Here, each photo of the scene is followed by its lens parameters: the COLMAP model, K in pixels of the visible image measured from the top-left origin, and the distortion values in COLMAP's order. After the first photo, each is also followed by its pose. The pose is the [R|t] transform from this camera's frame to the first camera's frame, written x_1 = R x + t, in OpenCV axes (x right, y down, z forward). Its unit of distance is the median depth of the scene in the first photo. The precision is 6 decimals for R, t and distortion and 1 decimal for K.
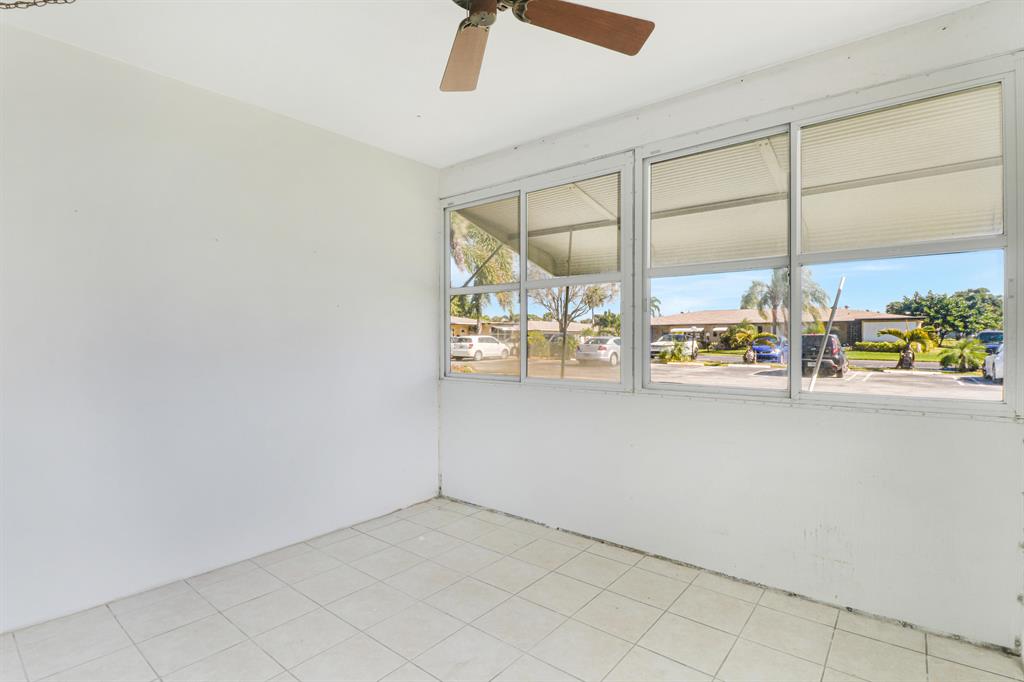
lens RADIAL K [[499.2, 0, 512.0], [0, 499.2, 341.0], [0, 0, 1]] dist [-0.028104, -0.001200]
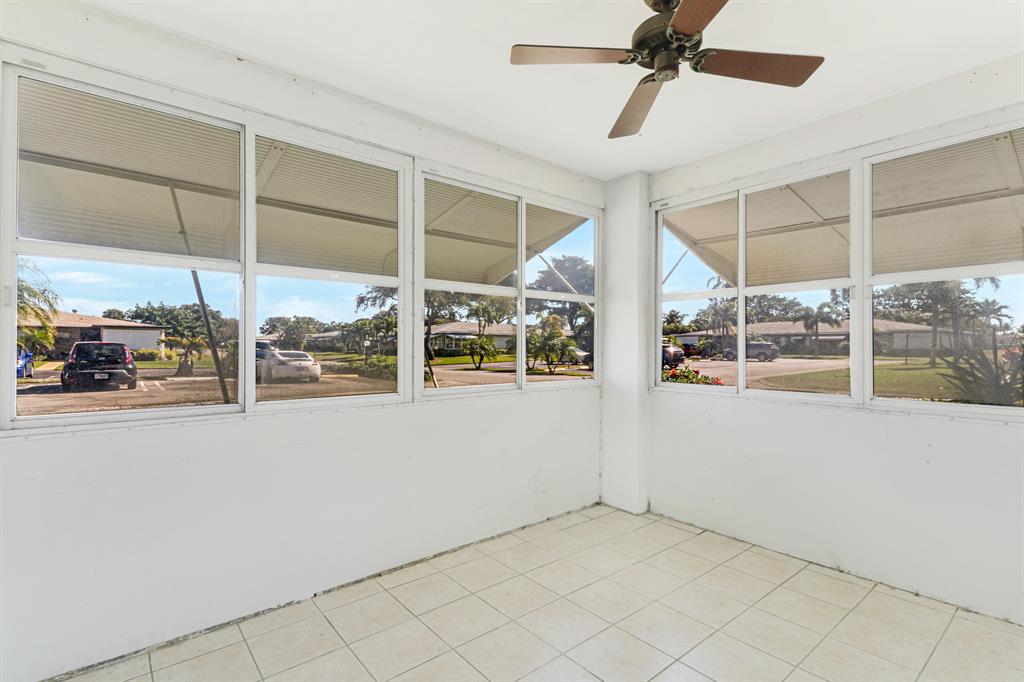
lens RADIAL K [[477.1, 0, 541.7], [0, 477.1, 345.6], [0, 0, 1]] dist [-0.000884, -0.000616]
pose [[0.157514, 0.003836, 0.987509, -0.089430], [0.003530, 0.999984, -0.004448, -0.000645], [-0.987510, 0.004186, 0.157498, 0.082195]]
